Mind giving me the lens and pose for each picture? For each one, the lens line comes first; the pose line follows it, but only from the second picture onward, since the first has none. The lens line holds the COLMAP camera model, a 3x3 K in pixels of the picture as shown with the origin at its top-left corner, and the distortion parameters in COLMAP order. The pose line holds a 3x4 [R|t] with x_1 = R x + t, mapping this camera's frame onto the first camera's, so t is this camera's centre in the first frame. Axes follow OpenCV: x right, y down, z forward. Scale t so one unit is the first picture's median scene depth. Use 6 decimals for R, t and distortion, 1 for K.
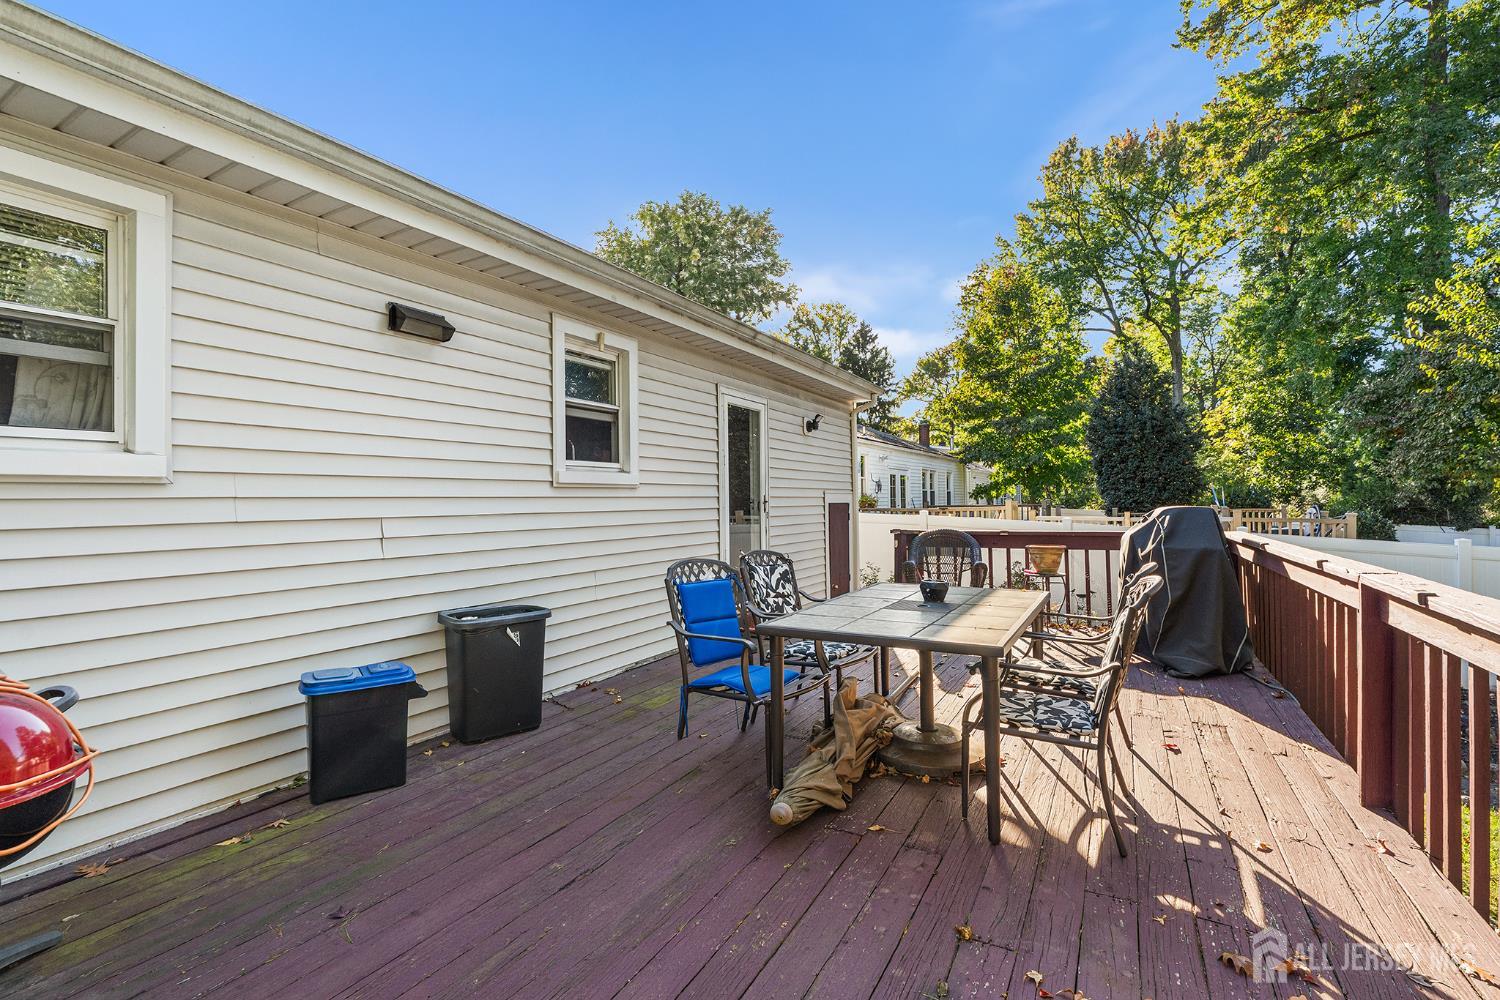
lens RADIAL K [[677.8, 0, 743.8], [0, 677.8, 490.8], [0, 0, 1]] dist [-0.004491, -0.000991]
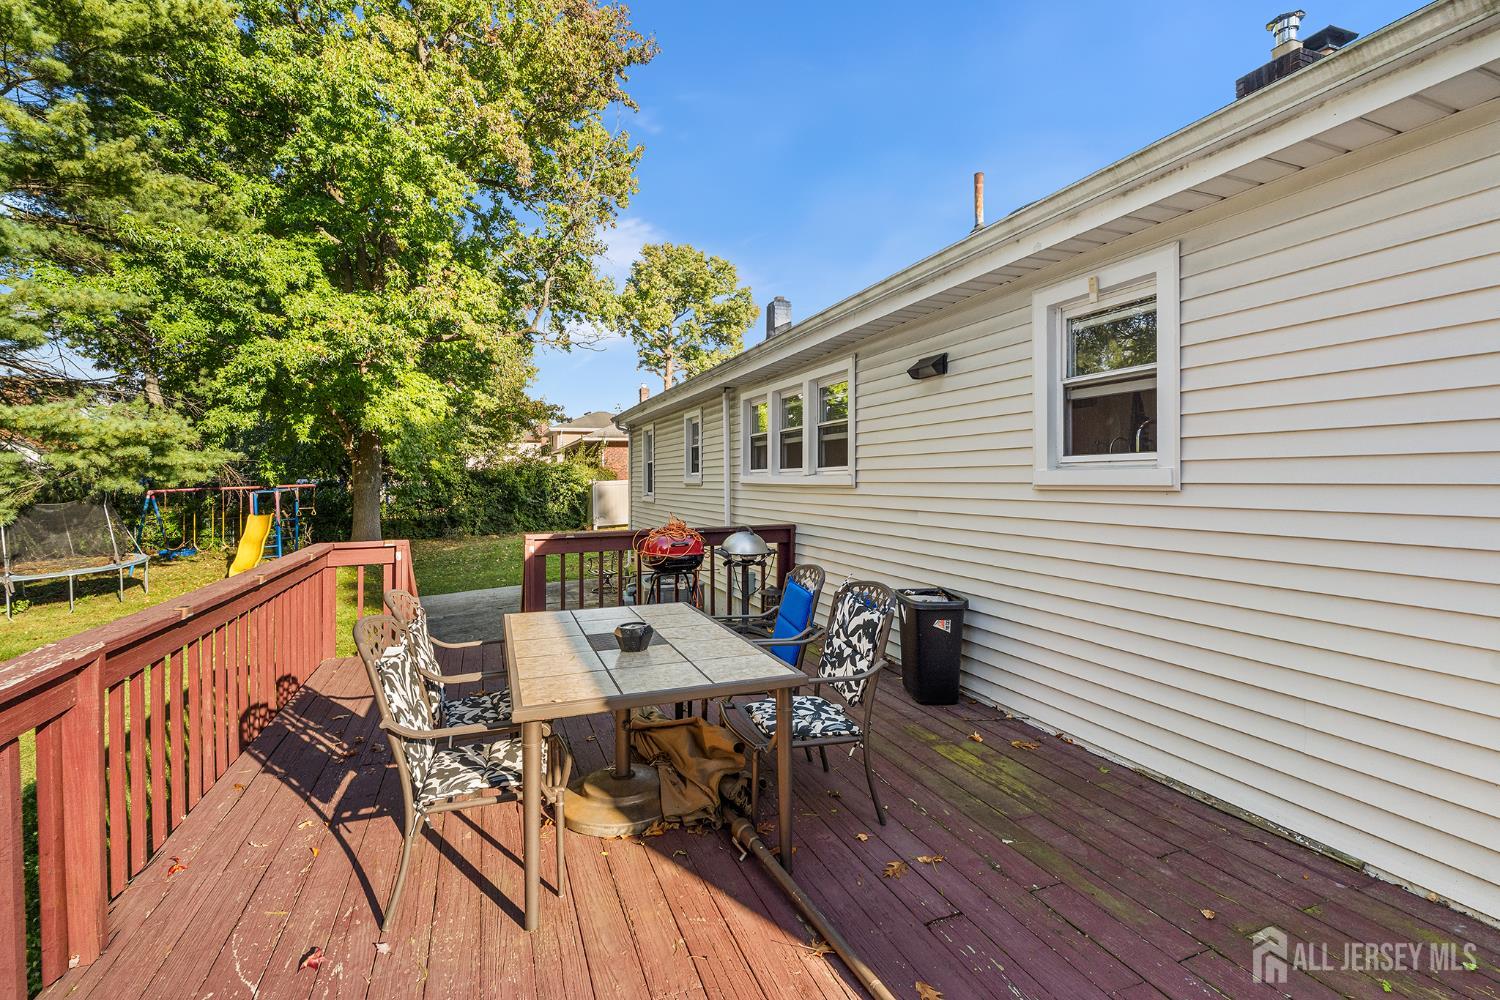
lens RADIAL K [[677.8, 0, 742.7], [0, 677.8, 466.2], [0, 0, 1]] dist [-0.004491, -0.000991]
pose [[-0.637810, 0.001004, -0.770193, 0.114807], [0.024762, 0.999509, -0.019203, -0.005058], [0.769796, -0.031319, -0.637521, 0.227451]]
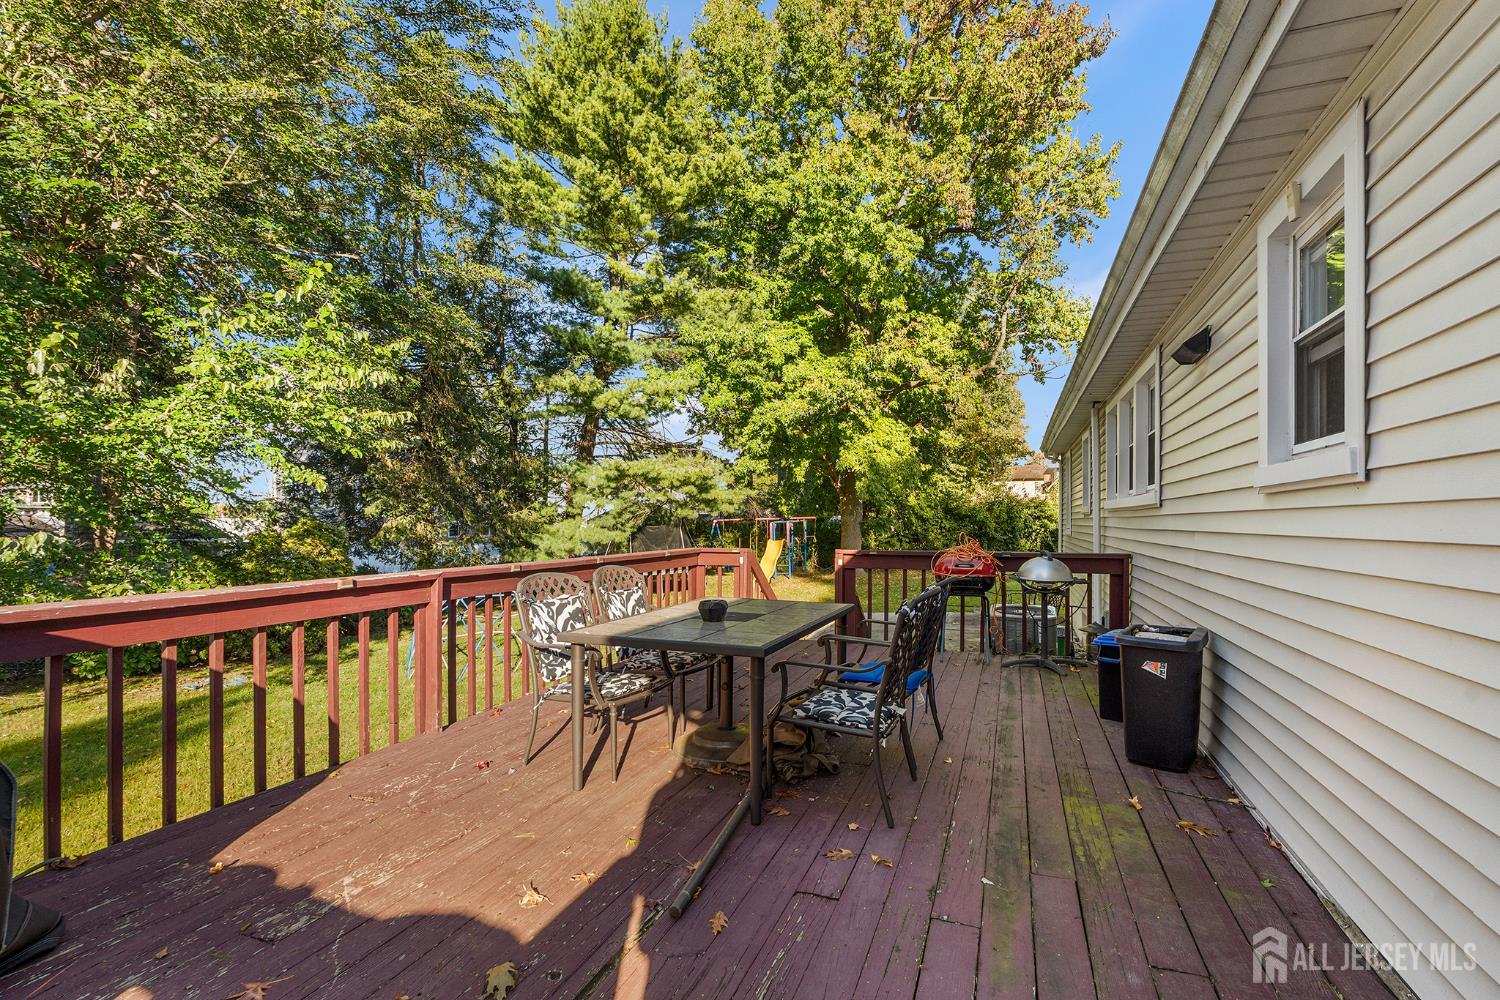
lens RADIAL K [[677.8, 0, 762.0], [0, 677.8, 505.7], [0, 0, 1]] dist [-0.004491, -0.000991]
pose [[-0.987715, 0.000219, -0.156264, 0.051185], [0.005490, 0.999430, -0.033304, 0.004157], [0.156168, -0.033753, -0.987154, 0.279044]]
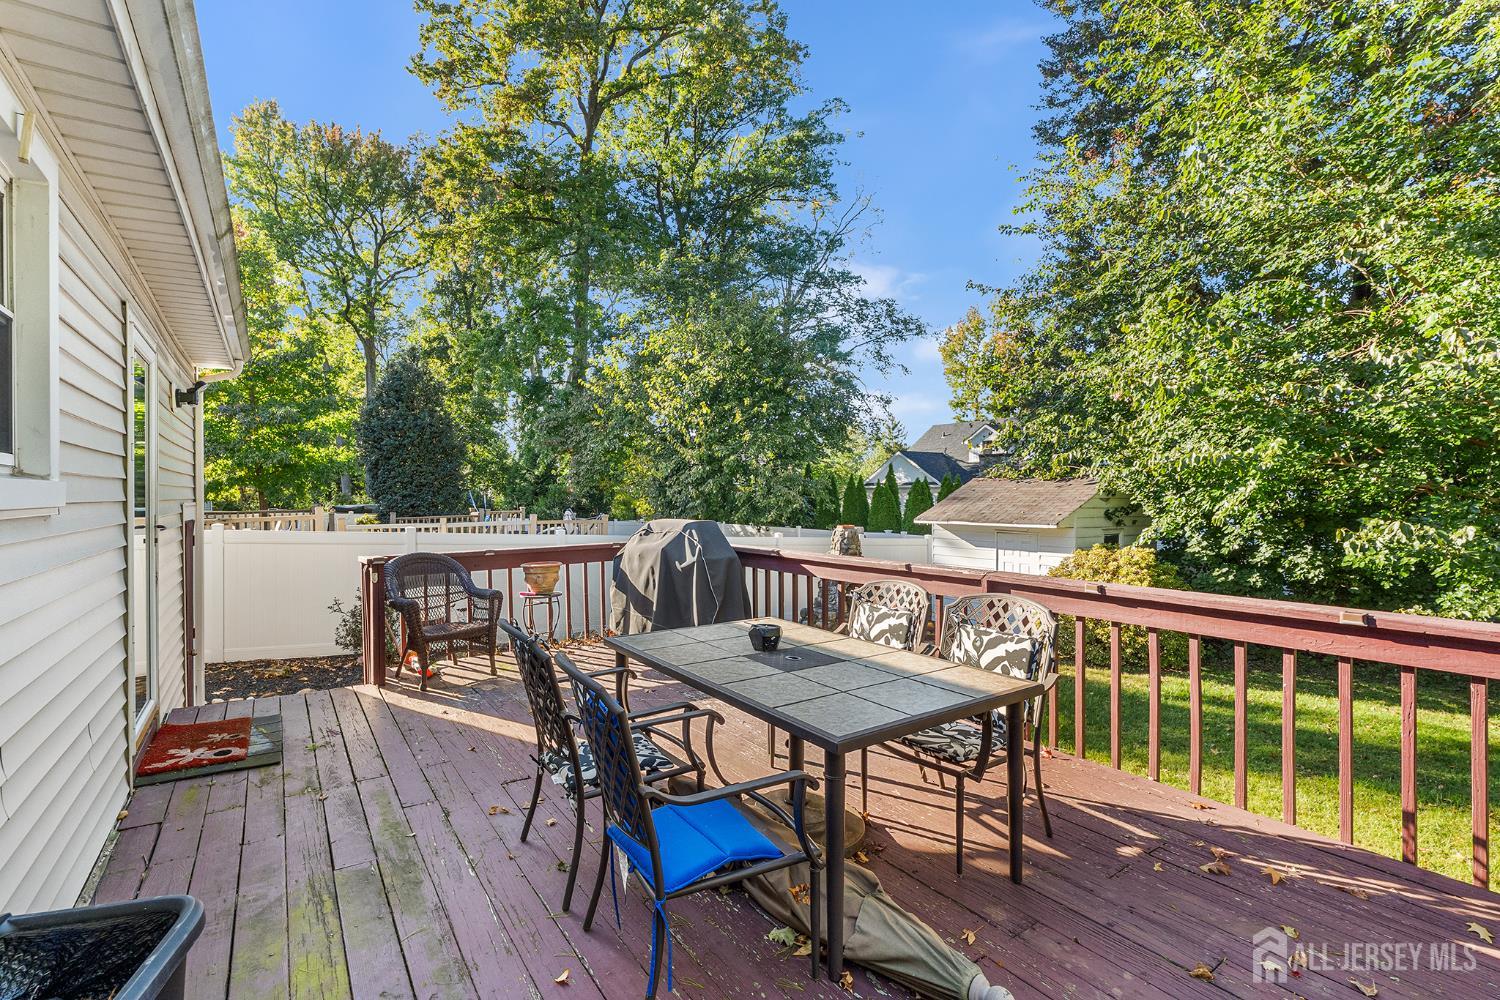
lens RADIAL K [[677.8, 0, 724.2], [0, 677.8, 487.1], [0, 0, 1]] dist [-0.004491, -0.000991]
pose [[0.458082, 0.013424, 0.888809, -0.071302], [-0.010131, 0.999900, -0.009880, -0.004678], [-0.888852, -0.004478, 0.458172, 0.092004]]
